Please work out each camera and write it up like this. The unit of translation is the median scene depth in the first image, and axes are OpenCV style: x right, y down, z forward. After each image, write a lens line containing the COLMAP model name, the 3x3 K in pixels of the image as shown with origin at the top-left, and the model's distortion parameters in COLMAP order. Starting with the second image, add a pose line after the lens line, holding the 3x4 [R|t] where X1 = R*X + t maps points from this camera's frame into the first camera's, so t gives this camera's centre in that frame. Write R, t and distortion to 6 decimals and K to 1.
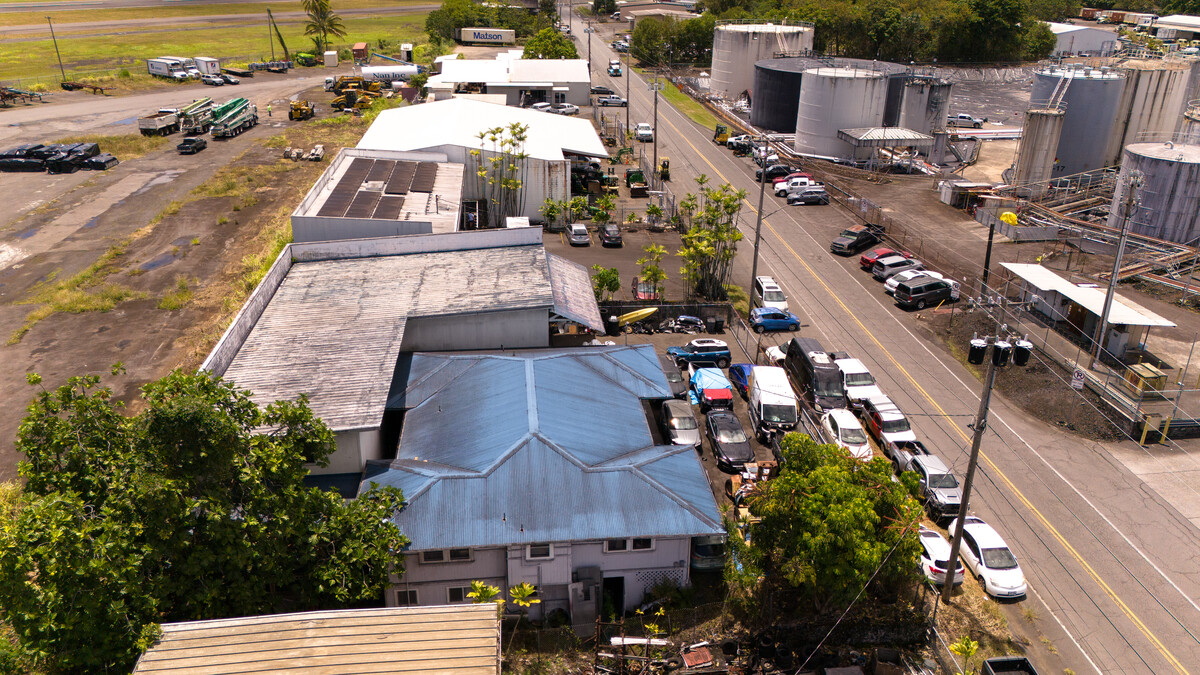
lens RADIAL K [[888.8, 0, 600.0], [0, 888.8, 337.5], [0, 0, 1]] dist [0.024974, -0.004123]
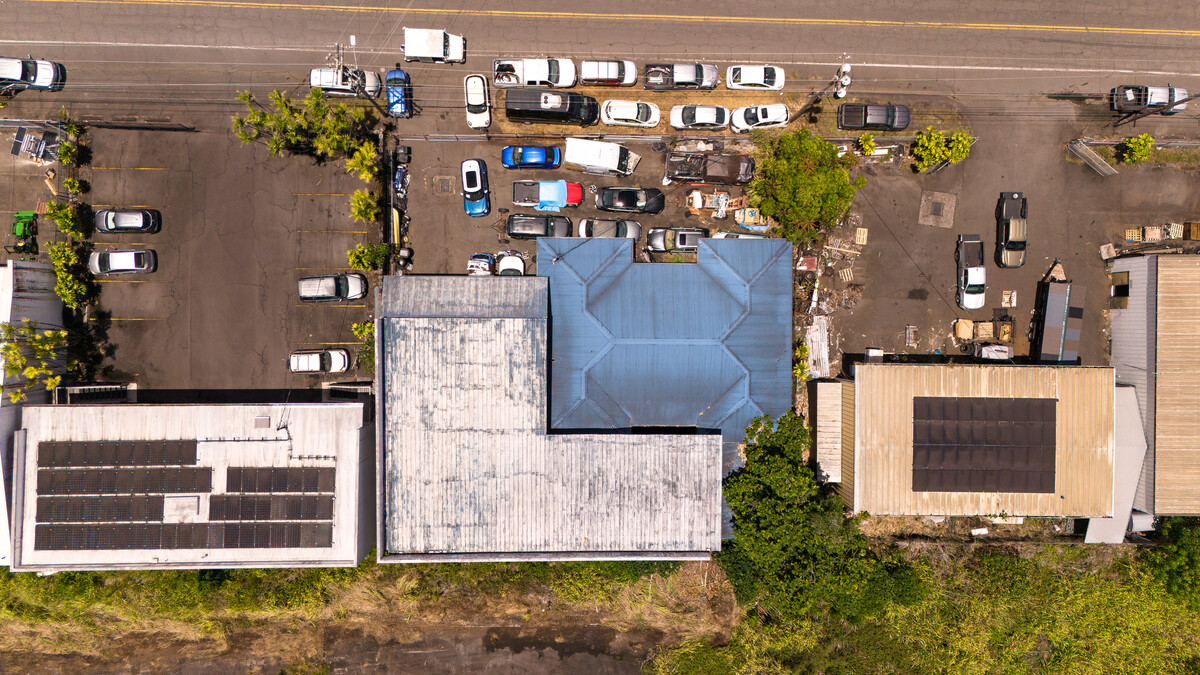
lens RADIAL K [[888.8, 0, 600.0], [0, 888.8, 337.5], [0, 0, 1]] dist [0.024974, -0.004123]
pose [[0.111960, -0.993303, -0.028523, -0.028901], [0.359475, 0.013725, 0.933054, -0.960153], [-0.926414, -0.114718, 0.358605, 0.403589]]
